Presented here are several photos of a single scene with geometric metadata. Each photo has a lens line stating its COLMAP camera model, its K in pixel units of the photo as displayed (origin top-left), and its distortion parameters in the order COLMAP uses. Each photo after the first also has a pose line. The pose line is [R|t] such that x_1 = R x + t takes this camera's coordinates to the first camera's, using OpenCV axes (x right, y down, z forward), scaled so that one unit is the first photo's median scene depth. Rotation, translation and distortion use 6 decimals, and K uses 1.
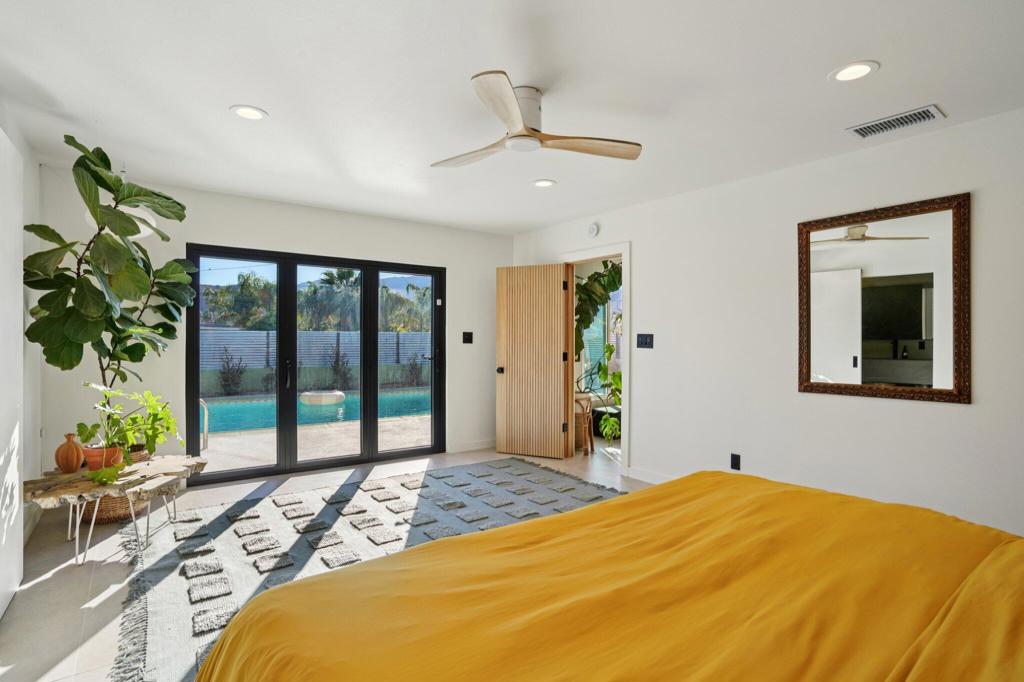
lens RADIAL K [[506.6, 0, 511.5], [0, 506.6, 345.9], [0, 0, 1]] dist [-0.003434, 0.000257]
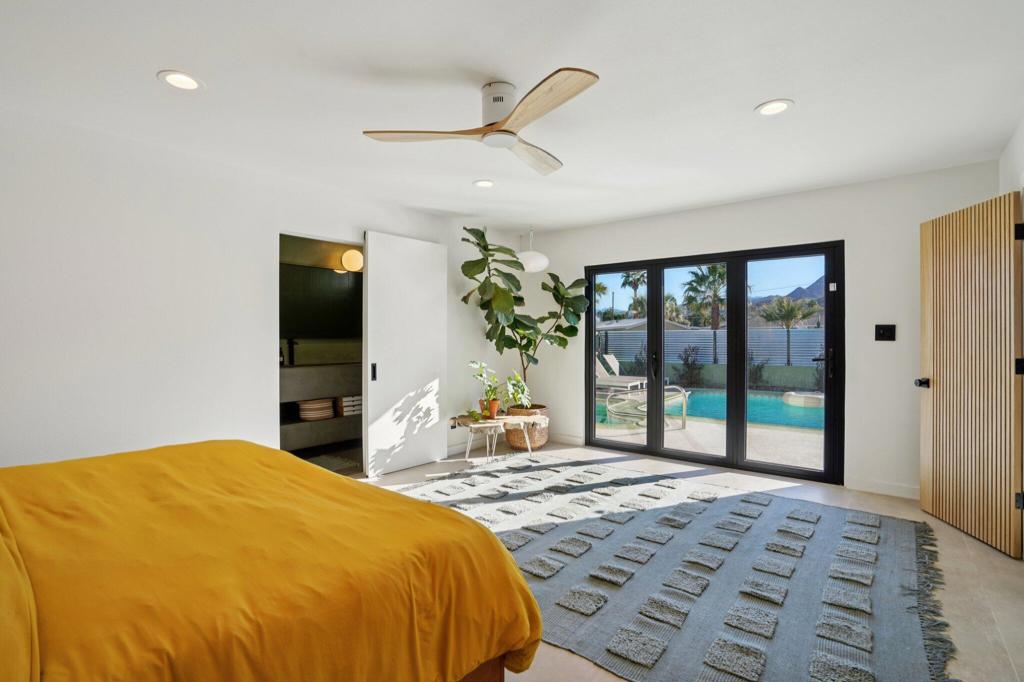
lens RADIAL K [[474.9, 0, 490.4], [0, 474.9, 336.3], [0, 0, 1]] dist [-0.047153, 0.026265]
pose [[0.253324, -0.005197, -0.967368, 0.547177], [-0.004344, 0.999969, -0.006509, -0.006268], [0.967372, 0.005851, 0.253294, 0.430513]]
